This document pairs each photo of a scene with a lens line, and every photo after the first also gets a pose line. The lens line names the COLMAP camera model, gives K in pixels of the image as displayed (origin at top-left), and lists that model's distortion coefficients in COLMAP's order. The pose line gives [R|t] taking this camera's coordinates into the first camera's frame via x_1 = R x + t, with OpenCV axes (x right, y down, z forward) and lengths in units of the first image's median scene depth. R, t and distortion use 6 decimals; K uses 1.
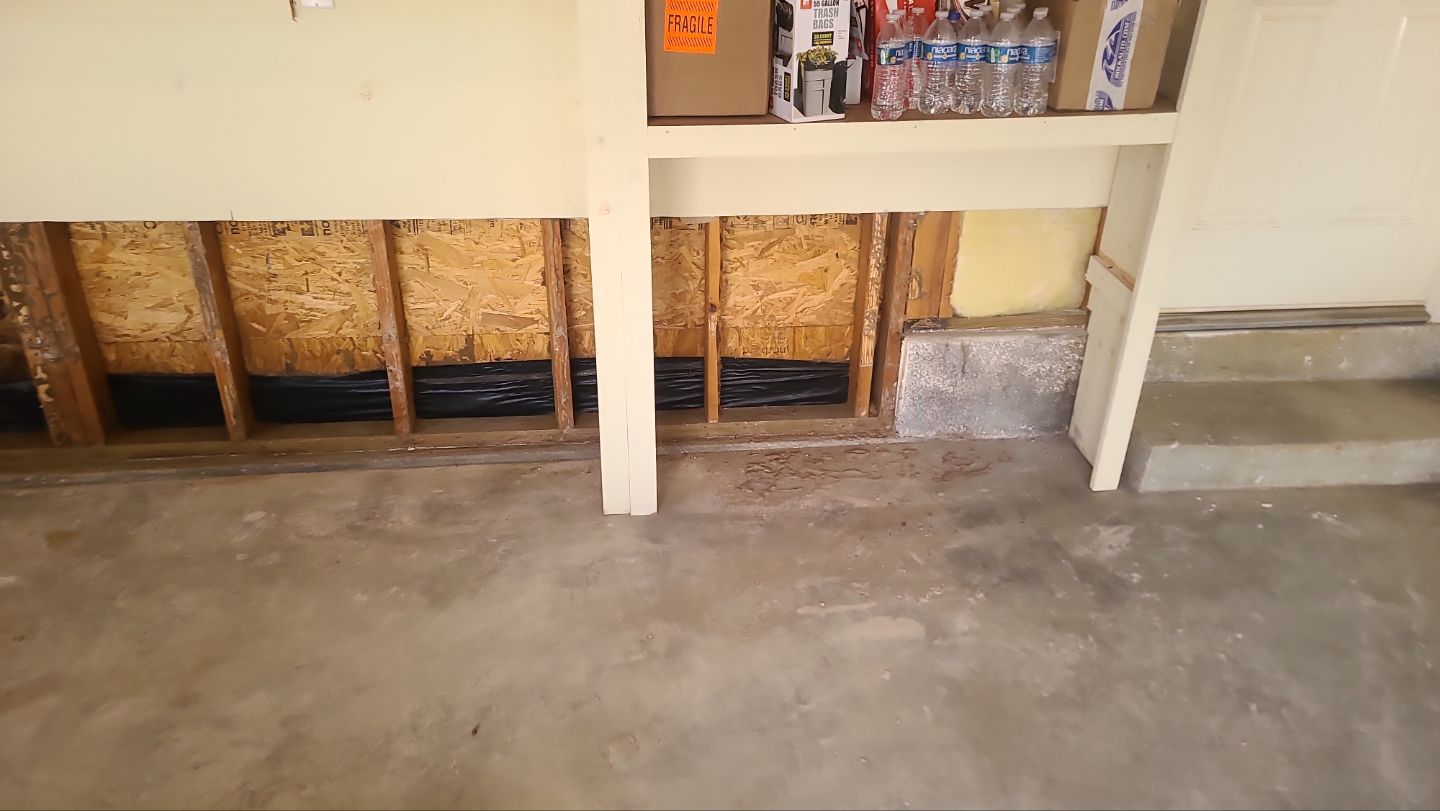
lens RADIAL K [[1041.5, 0, 731.4], [0, 1041.5, 415.4], [0, 0, 1]] dist [0.107170, -0.103504]
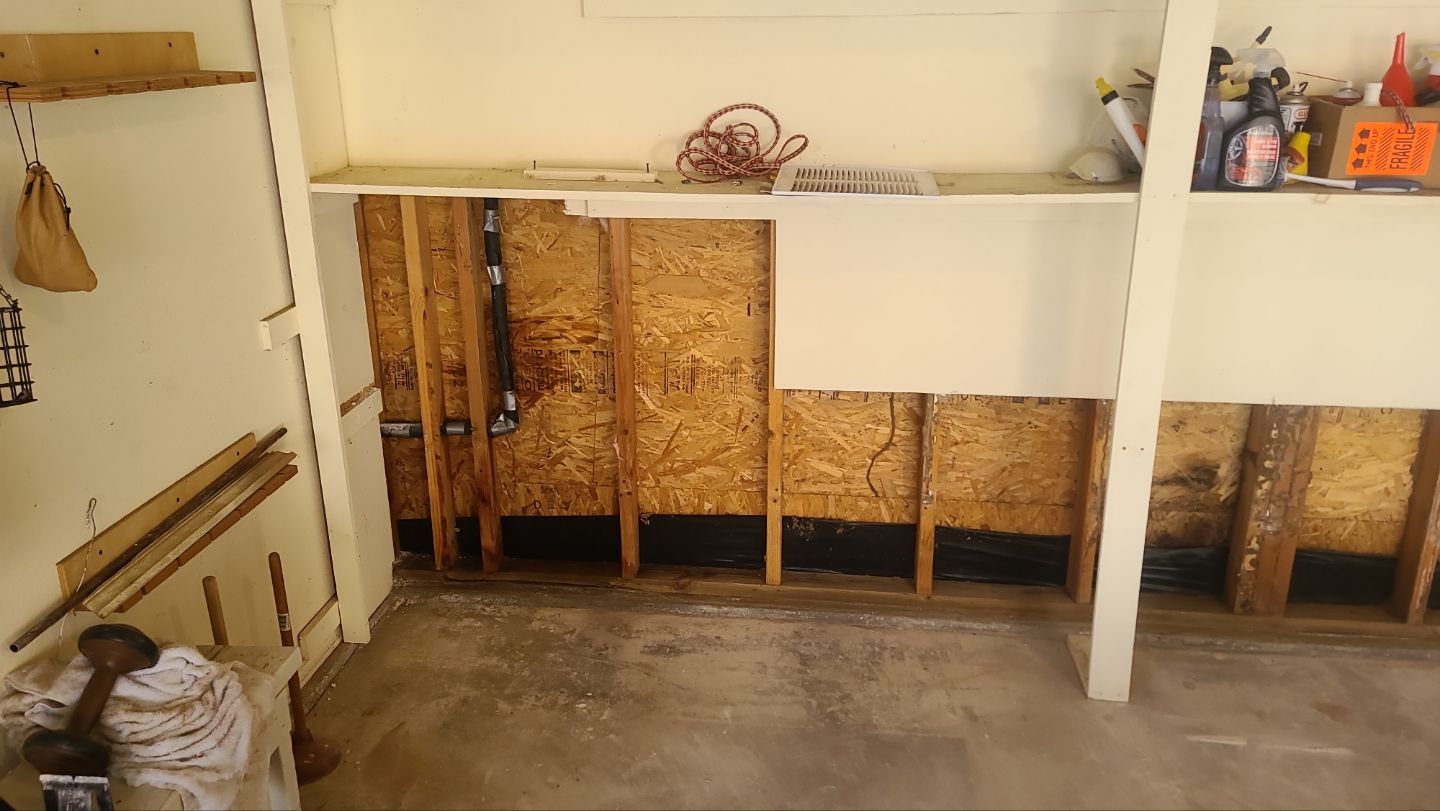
lens RADIAL K [[1043.6, 0, 708.0], [0, 1043.6, 389.6], [0, 0, 1]] dist [0.097886, -0.093894]
pose [[0.973190, 0.047373, -0.225071, -0.917392], [-0.085020, 0.983344, -0.160646, 0.025329], [0.213712, 0.175474, 0.961008, -0.151521]]
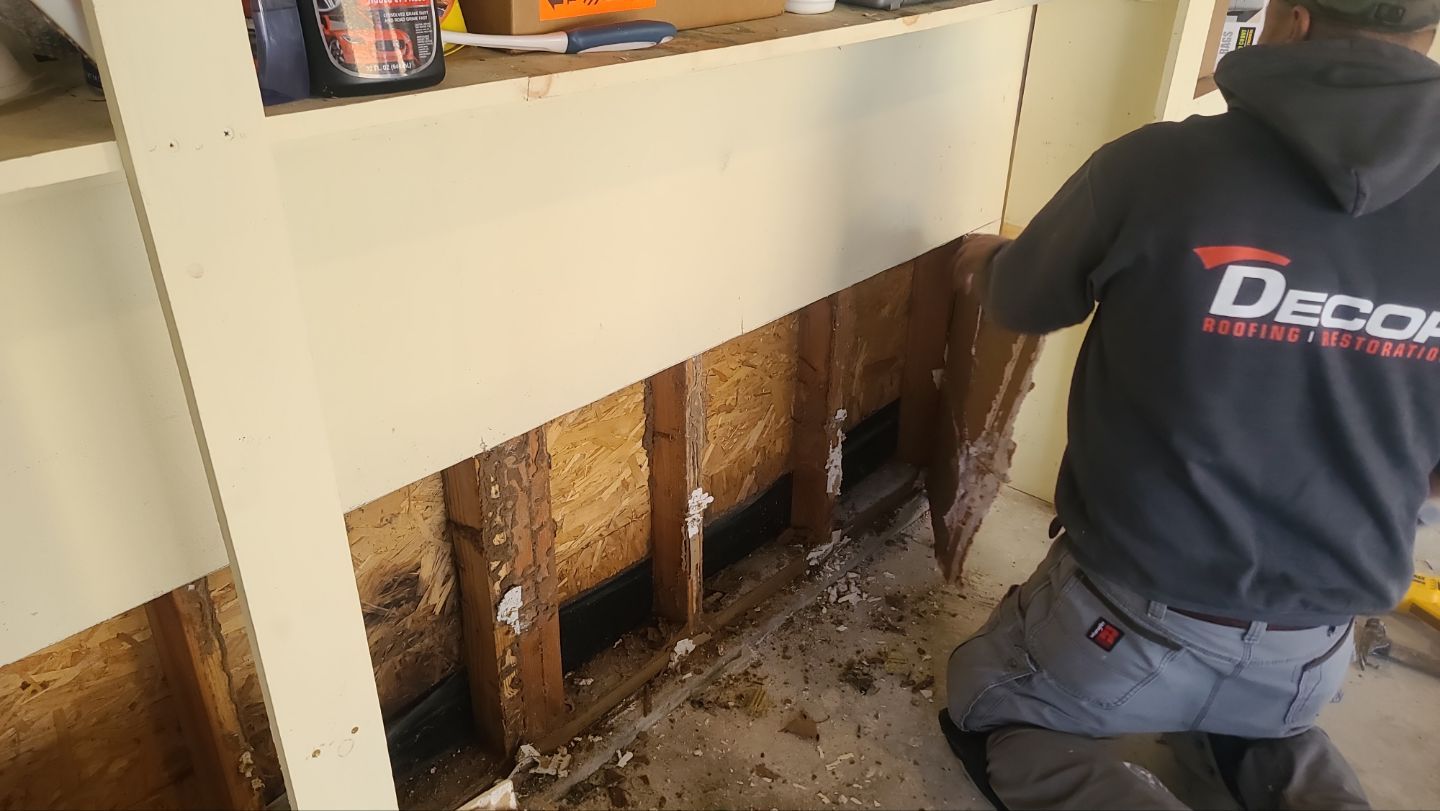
lens RADIAL K [[1043.6, 0, 708.0], [0, 1043.6, 389.6], [0, 0, 1]] dist [0.097886, -0.093894]
pose [[0.755687, -0.314805, 0.574313, -0.842990], [0.315386, 0.943449, 0.102156, -0.210880], [-0.573995, 0.103932, 0.812237, 0.396703]]
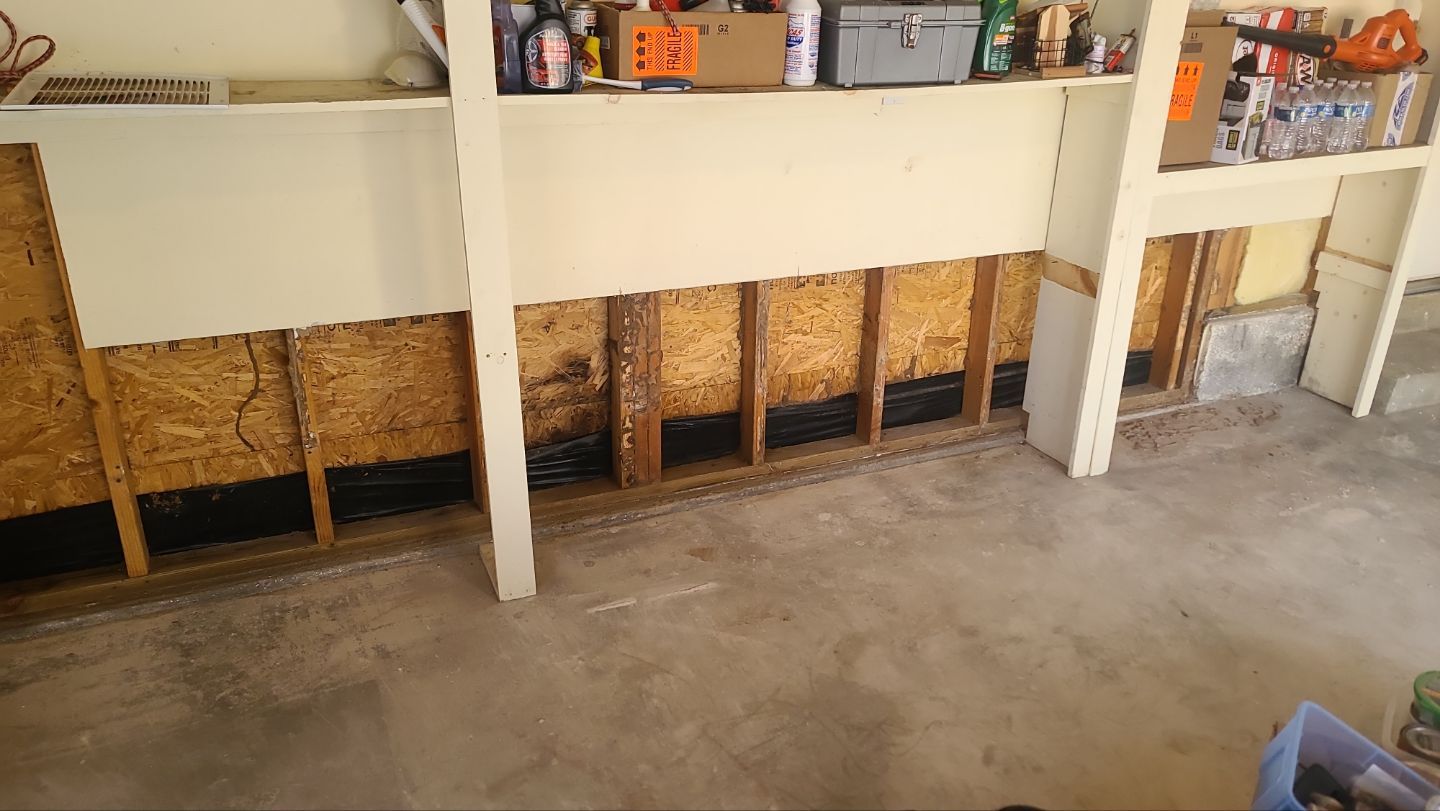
lens RADIAL K [[1045.7, 0, 737.5], [0, 1045.7, 395.4], [0, 0, 1]] dist [0.081835, -0.061374]
pose [[0.952134, -0.115888, 0.282862, -0.829057], [0.141287, 0.987416, -0.071039, 0.028044], [-0.271070, 0.107604, 0.956526, -0.124615]]
